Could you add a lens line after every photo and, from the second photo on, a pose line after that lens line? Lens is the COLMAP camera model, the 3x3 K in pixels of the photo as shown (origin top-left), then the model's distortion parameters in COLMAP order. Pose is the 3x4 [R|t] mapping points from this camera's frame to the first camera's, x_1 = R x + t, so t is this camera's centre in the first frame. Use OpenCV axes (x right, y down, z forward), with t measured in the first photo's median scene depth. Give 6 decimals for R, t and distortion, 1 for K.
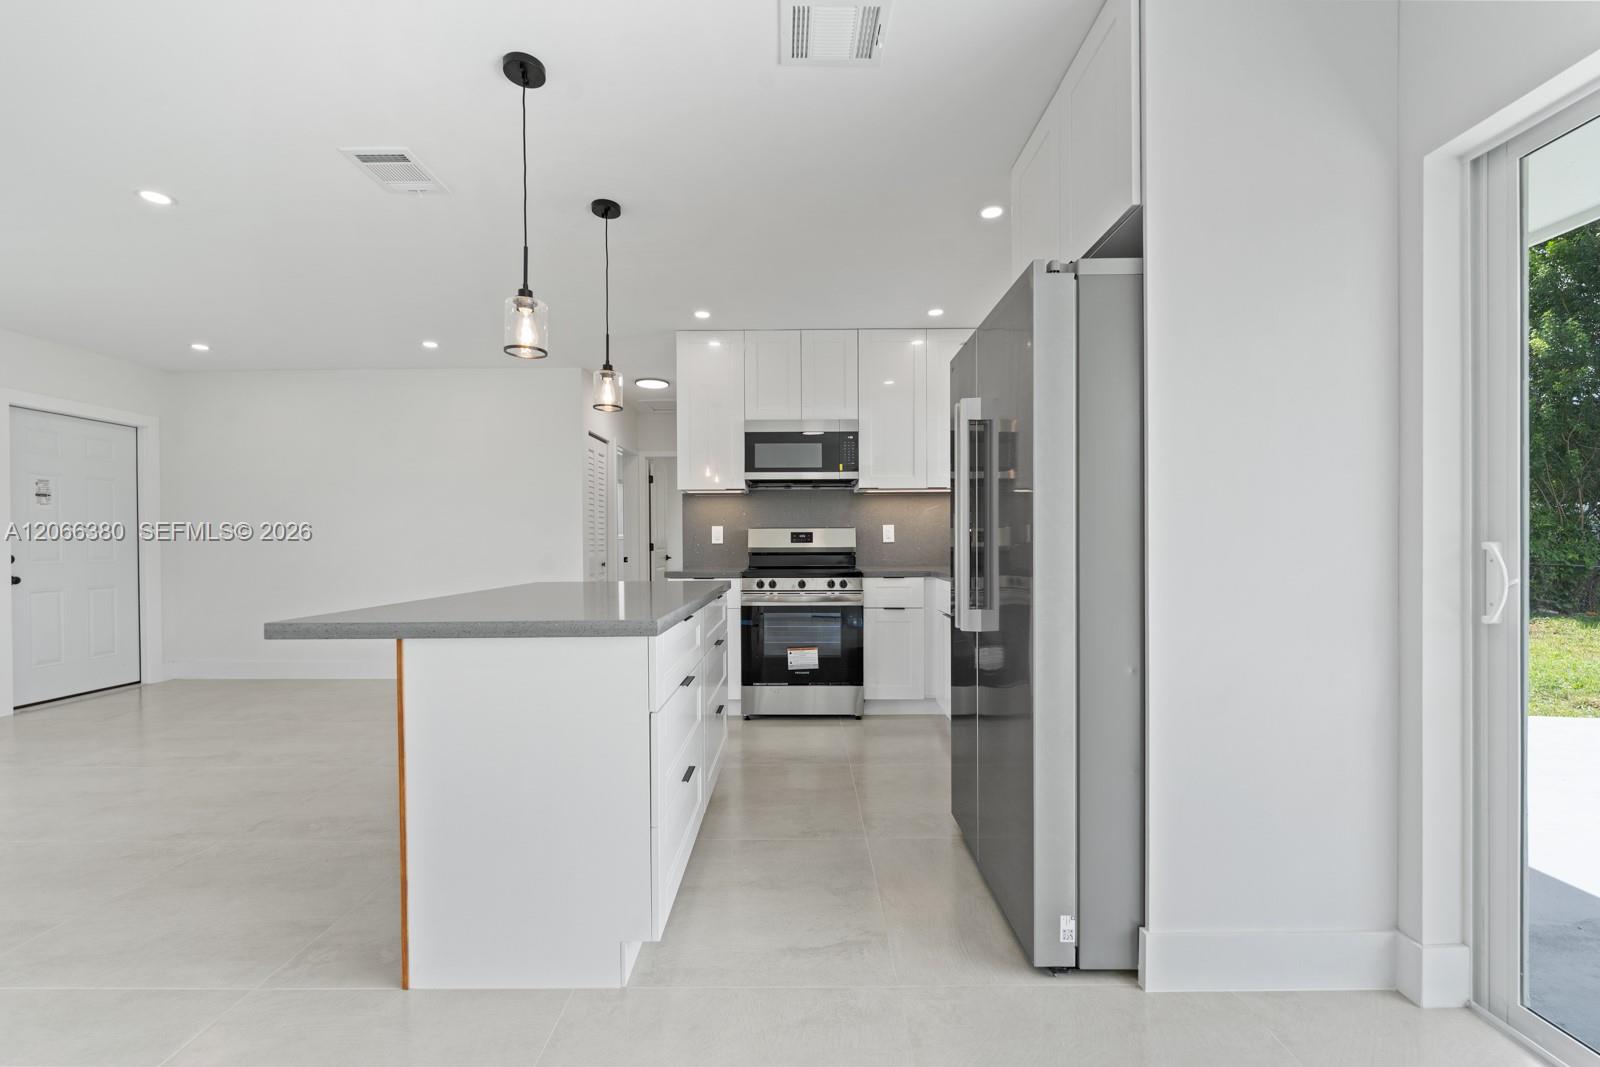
lens RADIAL K [[652.3, 0, 797.5], [0, 652.3, 546.9], [0, 0, 1]] dist [0.001320, -0.000729]
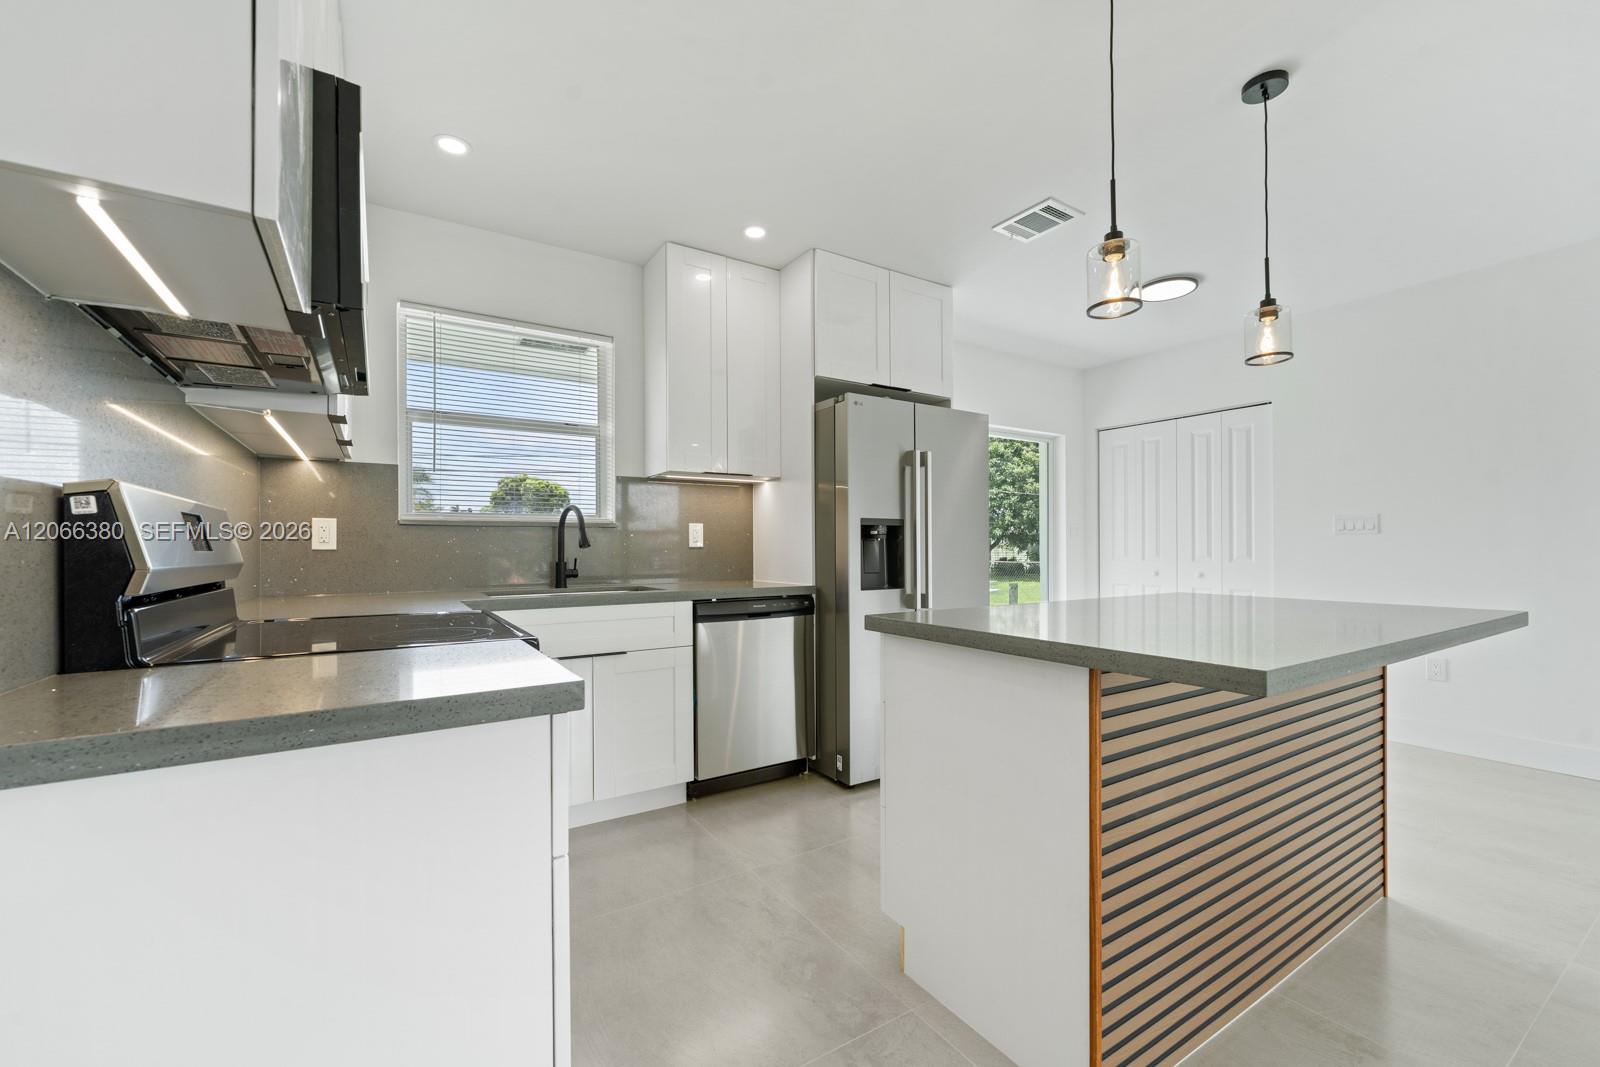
lens RADIAL K [[652.3, 0, 796.1], [0, 652.3, 543.0], [0, 0, 1]] dist [0.001320, -0.000729]
pose [[-0.540769, 0.014455, 0.841047, -0.401310], [0.014818, 0.999861, -0.007657, -0.004342], [-0.841041, 0.008321, -0.540907, 1.006692]]
